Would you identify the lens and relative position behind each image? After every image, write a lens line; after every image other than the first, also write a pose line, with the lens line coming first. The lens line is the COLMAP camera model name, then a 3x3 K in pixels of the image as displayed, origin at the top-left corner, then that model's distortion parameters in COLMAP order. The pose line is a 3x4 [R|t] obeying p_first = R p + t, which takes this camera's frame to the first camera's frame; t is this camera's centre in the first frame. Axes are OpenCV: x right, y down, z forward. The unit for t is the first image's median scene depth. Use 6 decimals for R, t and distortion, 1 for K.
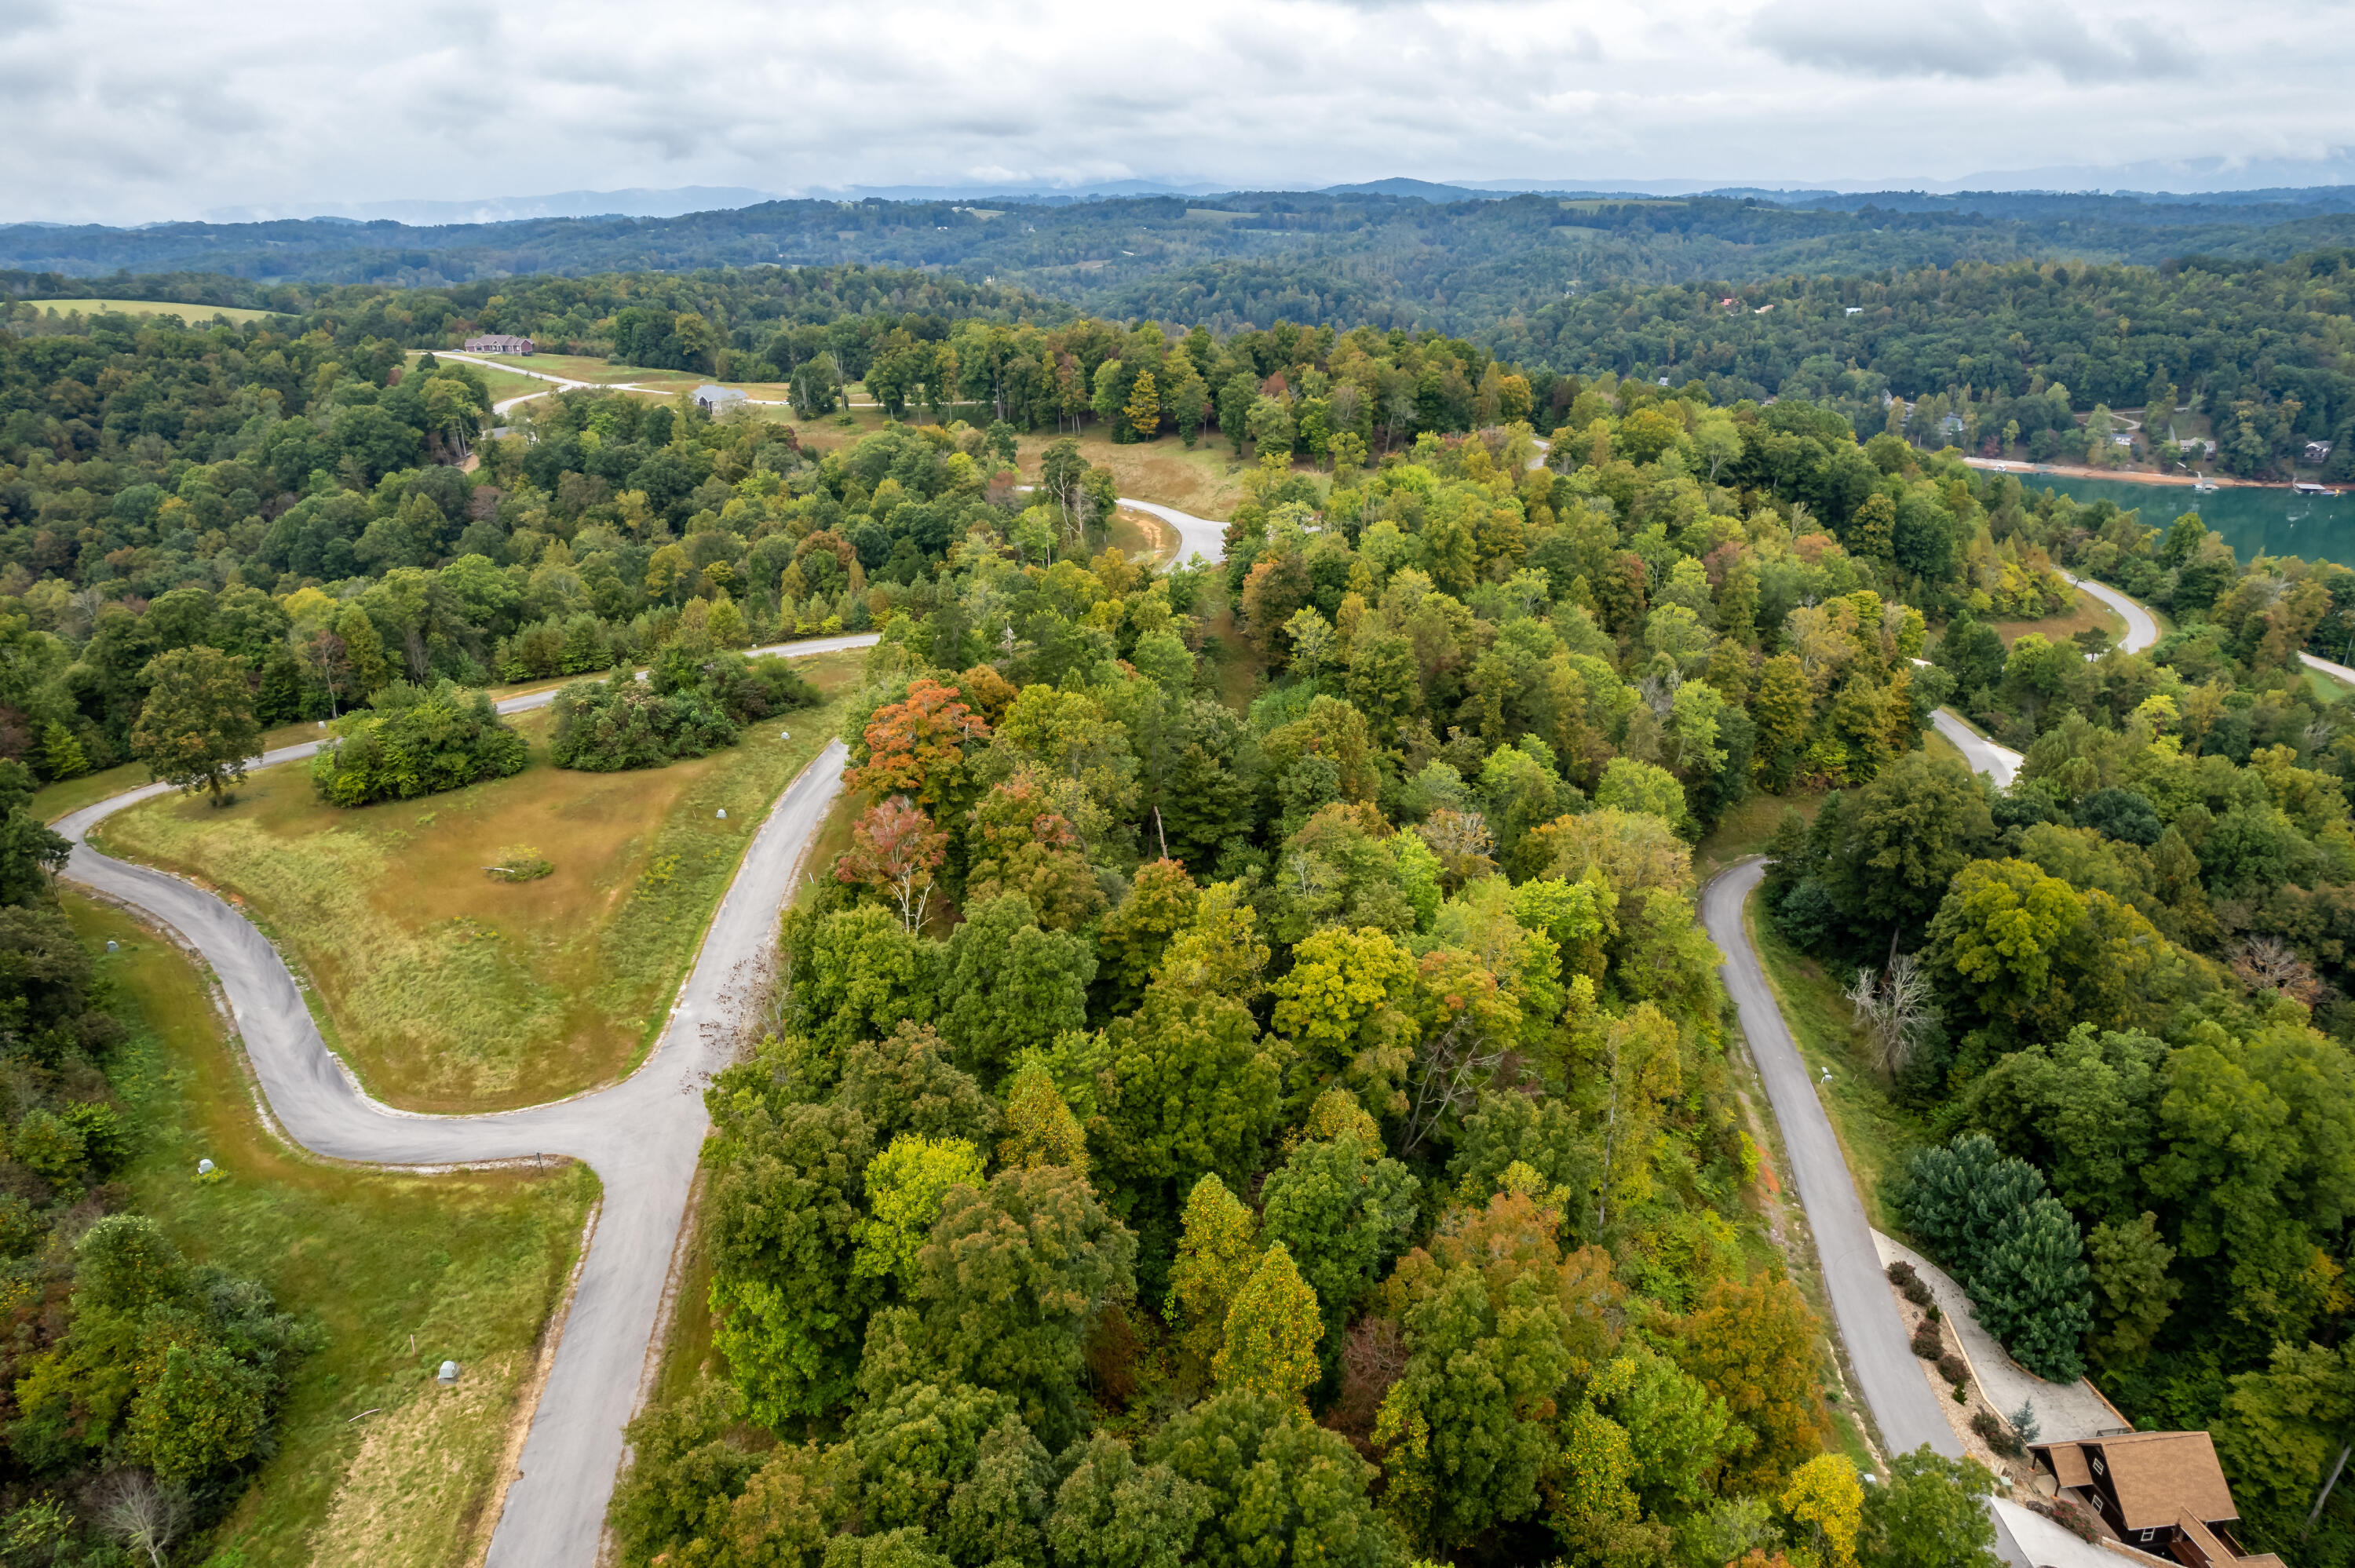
lens RADIAL K [[1510.9, 0, 1178.3], [0, 1510.9, 773.0], [0, 0, 1]] dist [-0.083979, 0.075062]
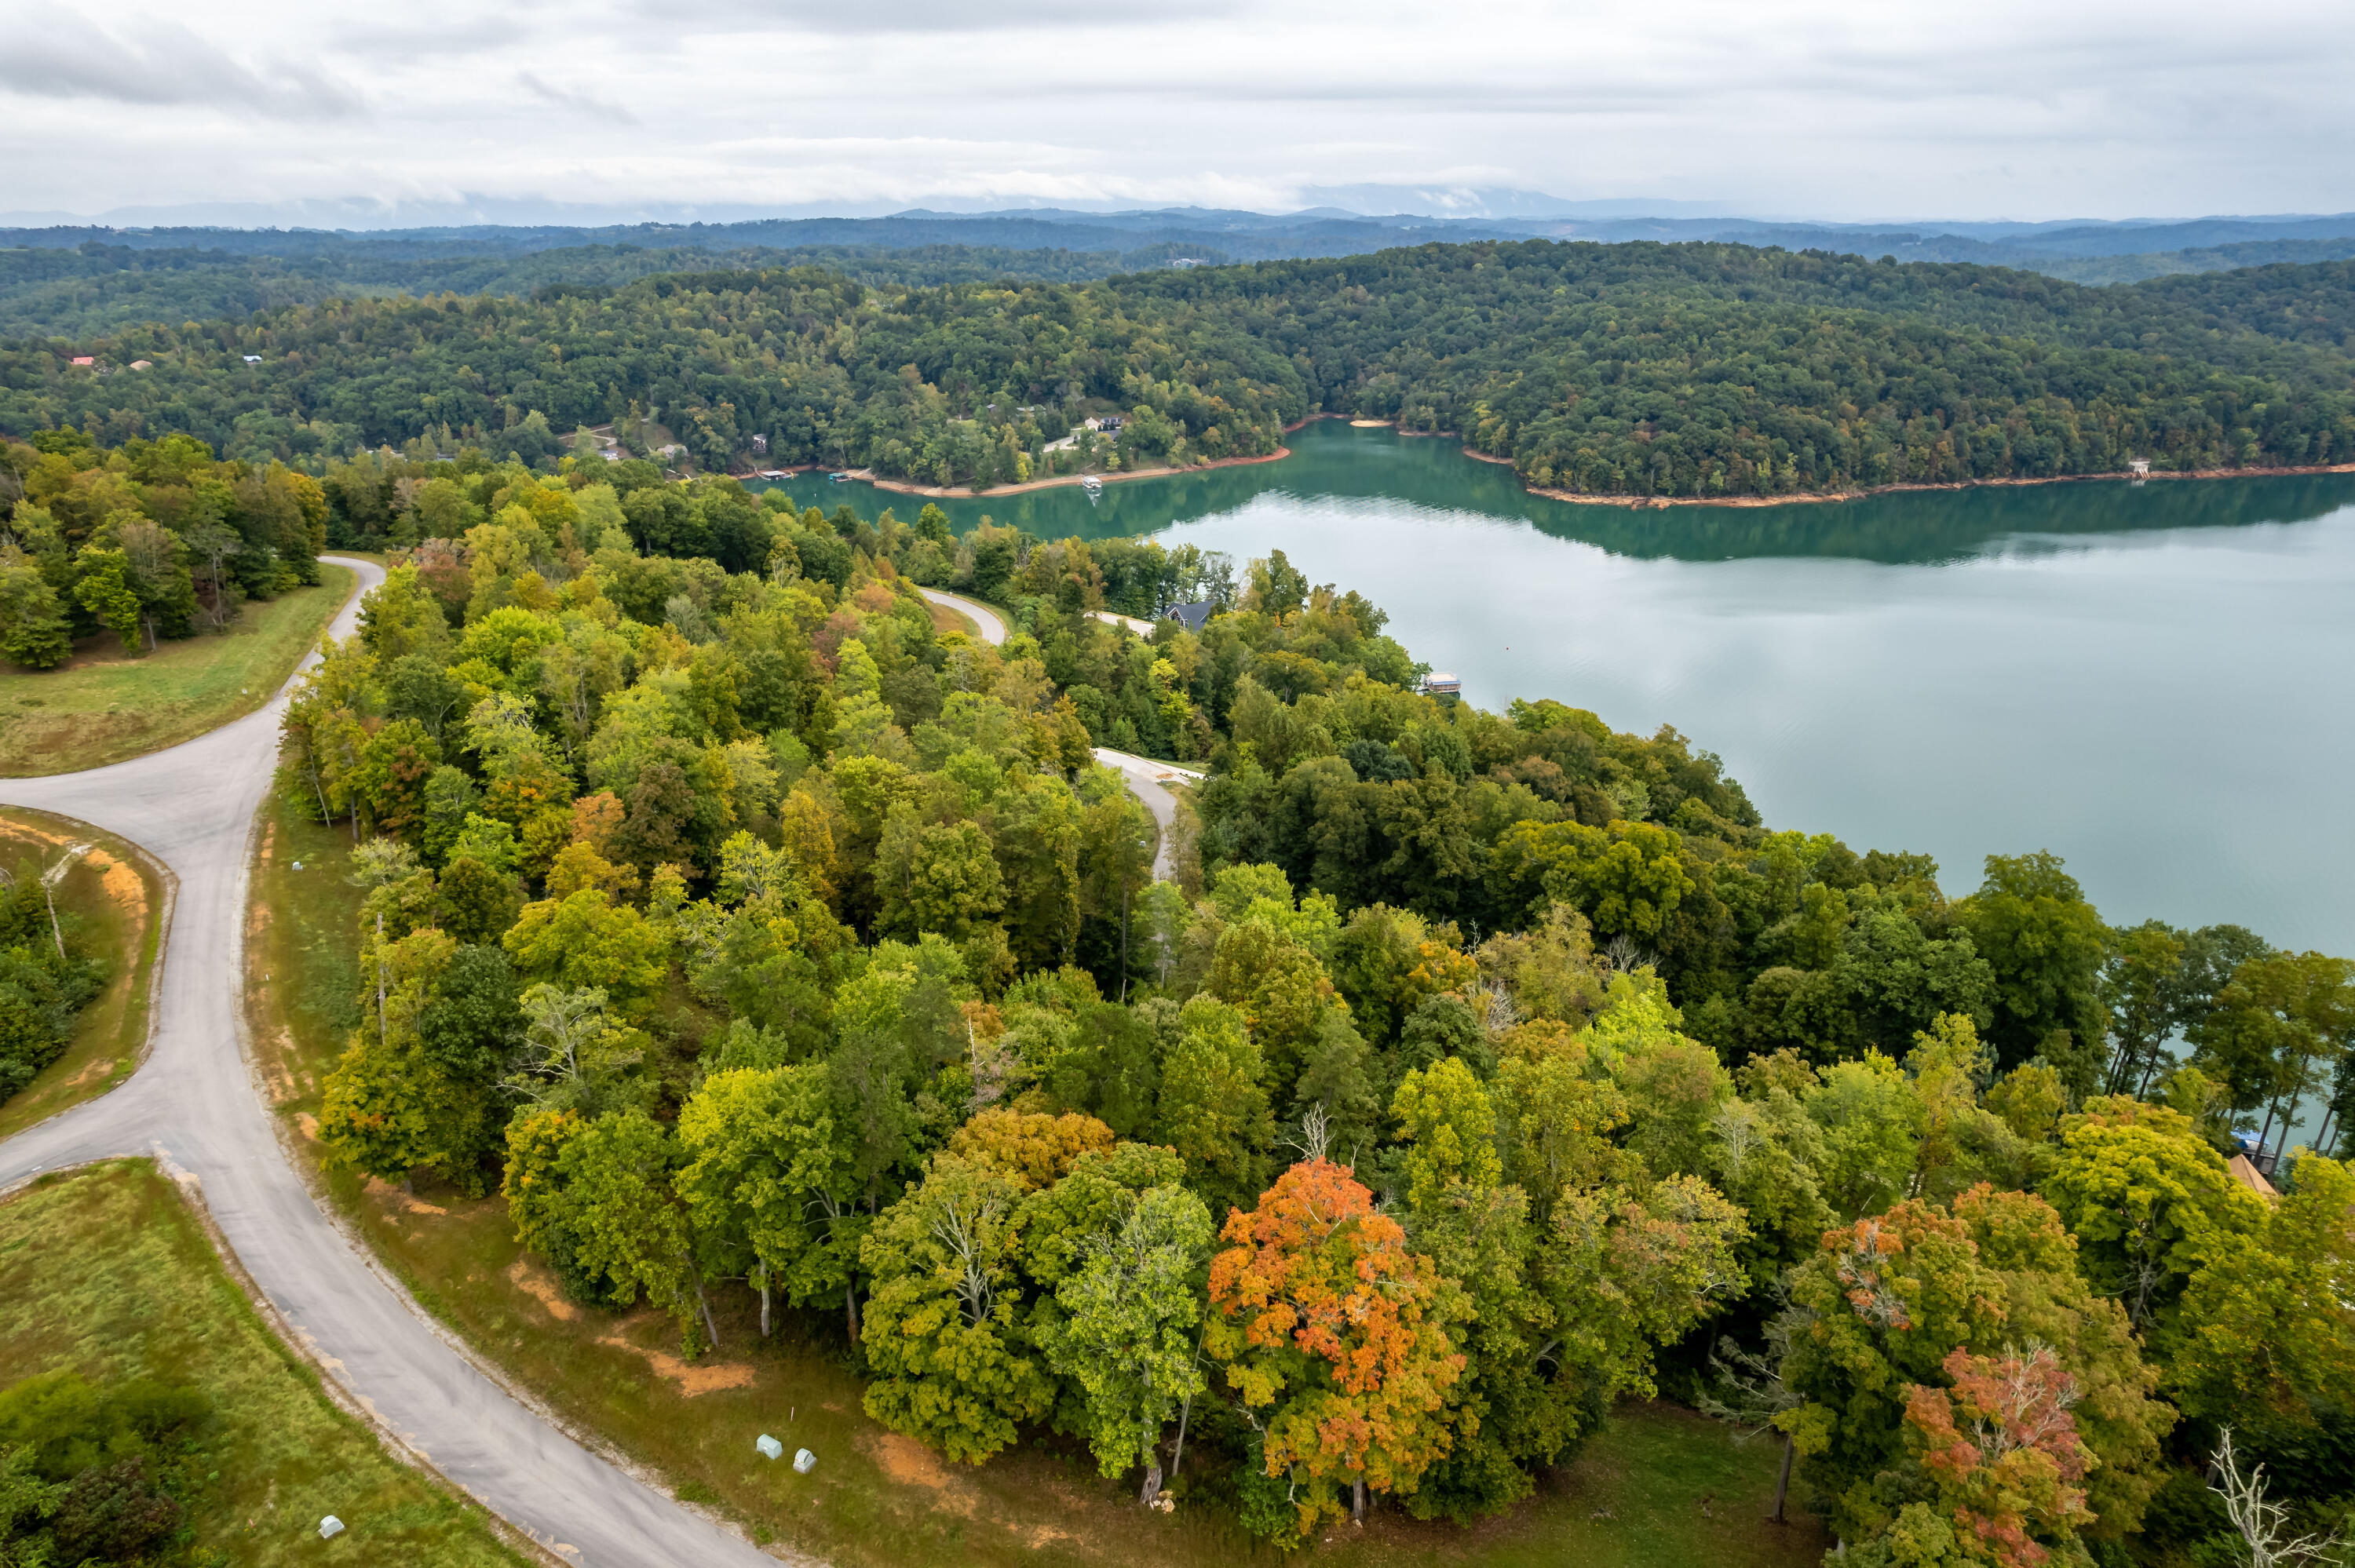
lens RADIAL K [[1510.9, 0, 1178.3], [0, 1510.9, 773.0], [0, 0, 1]] dist [-0.083979, 0.075062]
pose [[0.487760, -0.296010, 0.821260, -0.097809], [0.313866, 0.937314, 0.151429, -0.047904], [-0.814603, 0.183904, 0.550092, 0.129290]]
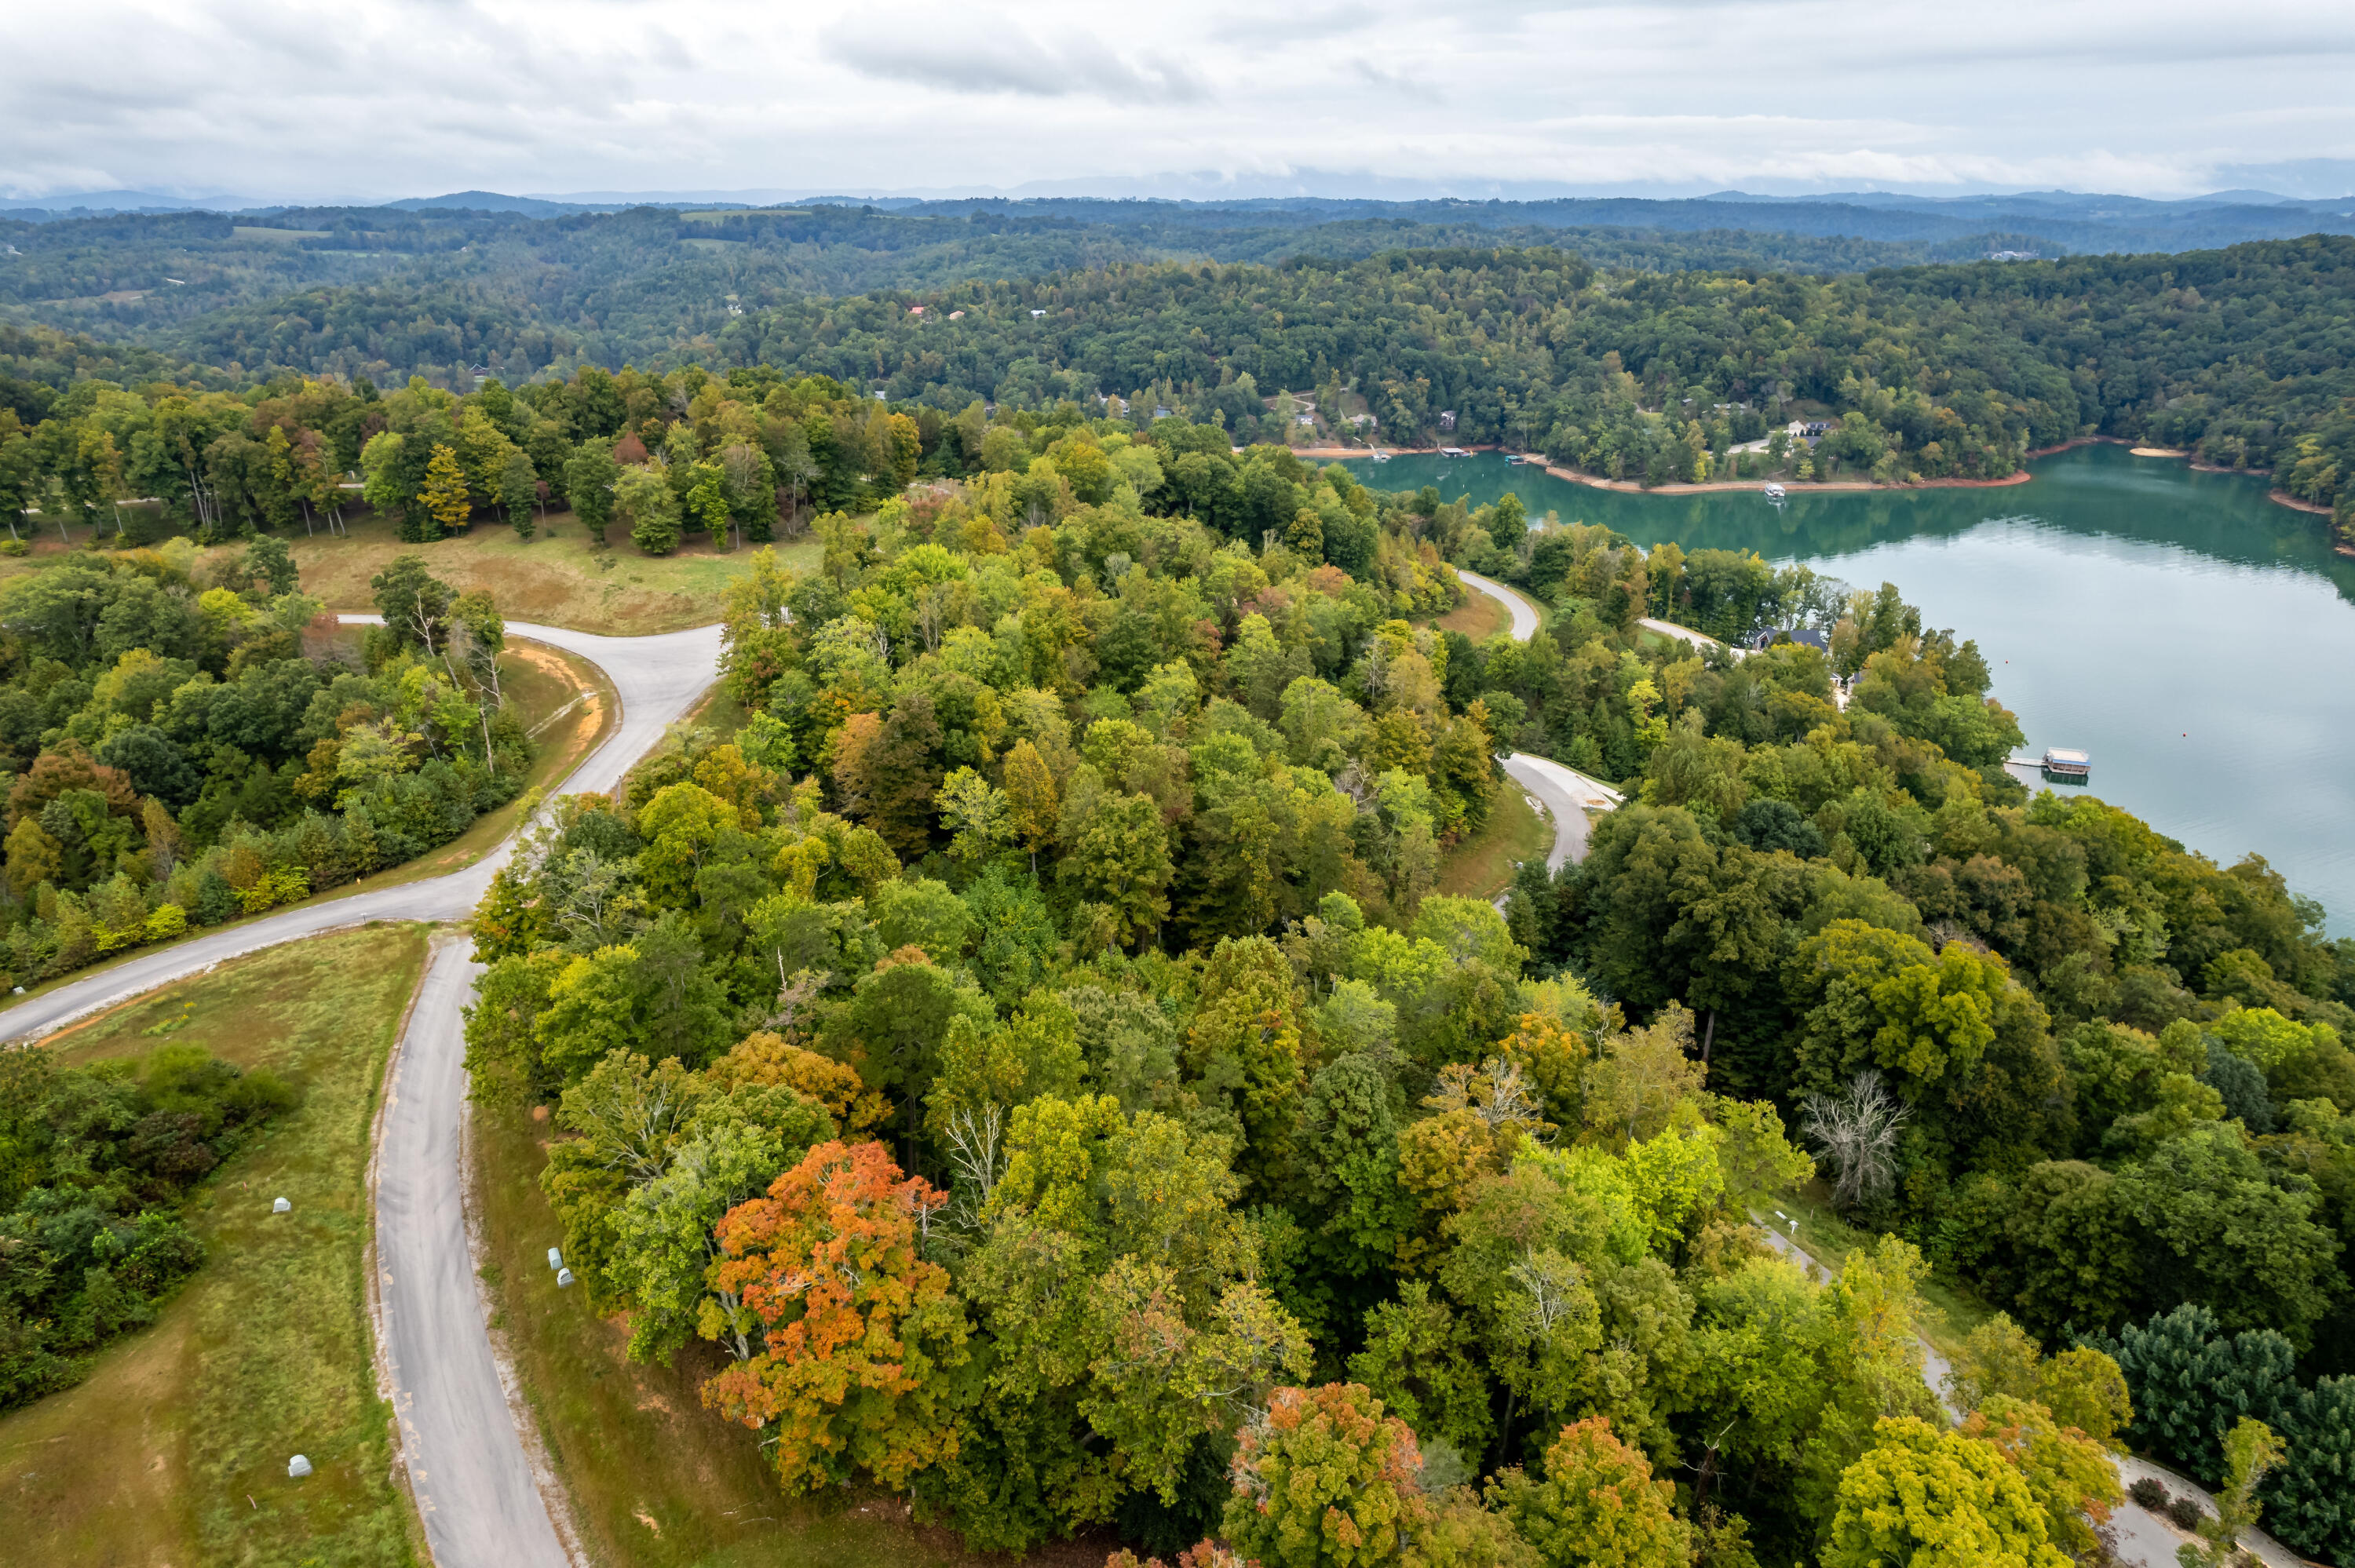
lens RADIAL K [[1510.9, 0, 1178.3], [0, 1510.9, 773.0], [0, 0, 1]] dist [-0.083979, 0.075062]
pose [[0.846682, -0.183467, 0.499470, -0.052517], [0.186596, 0.981442, 0.044196, -0.033006], [-0.498310, 0.055779, 0.865203, 0.085395]]
